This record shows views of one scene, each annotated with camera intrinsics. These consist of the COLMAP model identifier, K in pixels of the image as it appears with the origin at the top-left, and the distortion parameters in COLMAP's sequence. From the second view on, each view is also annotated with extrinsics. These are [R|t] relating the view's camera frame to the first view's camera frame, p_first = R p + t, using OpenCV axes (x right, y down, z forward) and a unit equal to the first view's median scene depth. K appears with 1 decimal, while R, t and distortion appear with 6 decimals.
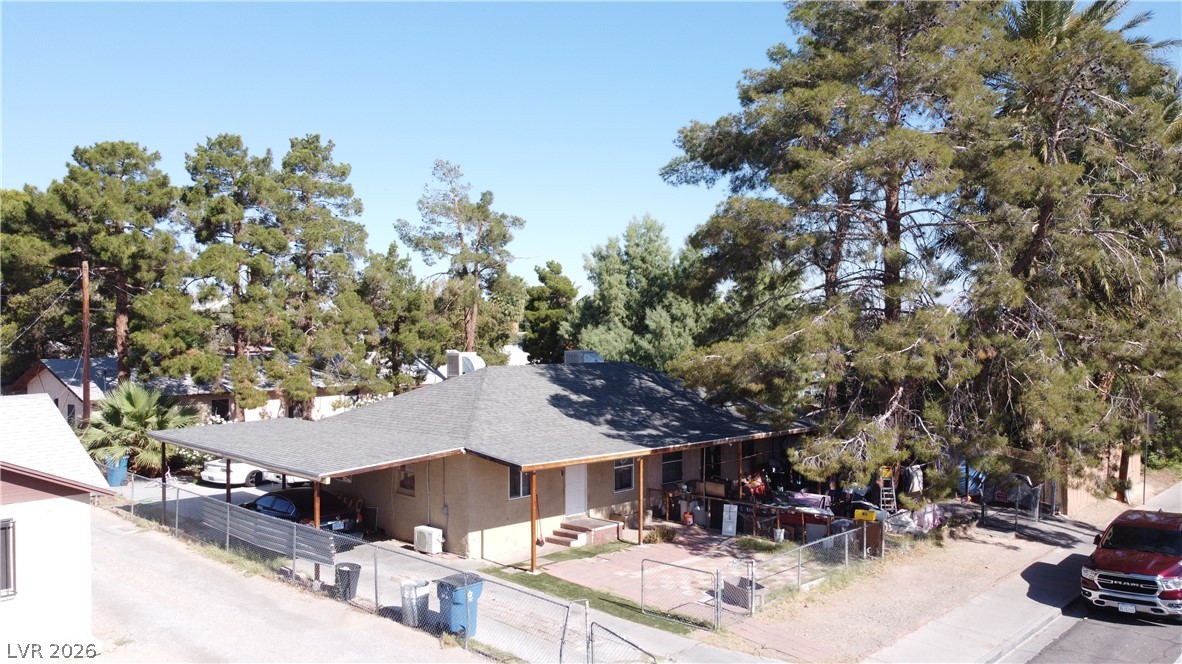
lens RADIAL K [[893.0, 0, 592.9], [0, 893.0, 332.9], [0, 0, 1]] dist [-0.000927, -0.008796]
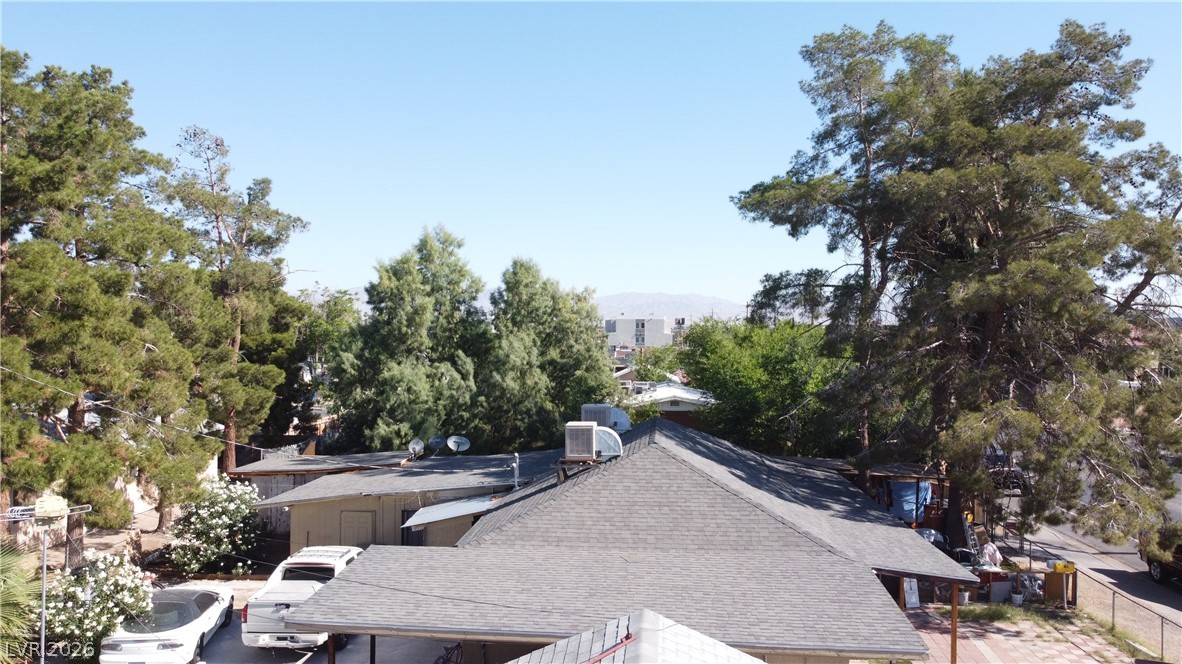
lens RADIAL K [[893.0, 0, 592.6], [0, 893.0, 334.0], [0, 0, 1]] dist [-0.000927, -0.008796]
pose [[0.779091, 0.004403, 0.626895, -0.538511], [-0.005237, 0.999986, -0.000515, -0.044567], [-0.626889, -0.002882, 0.779103, 0.370078]]
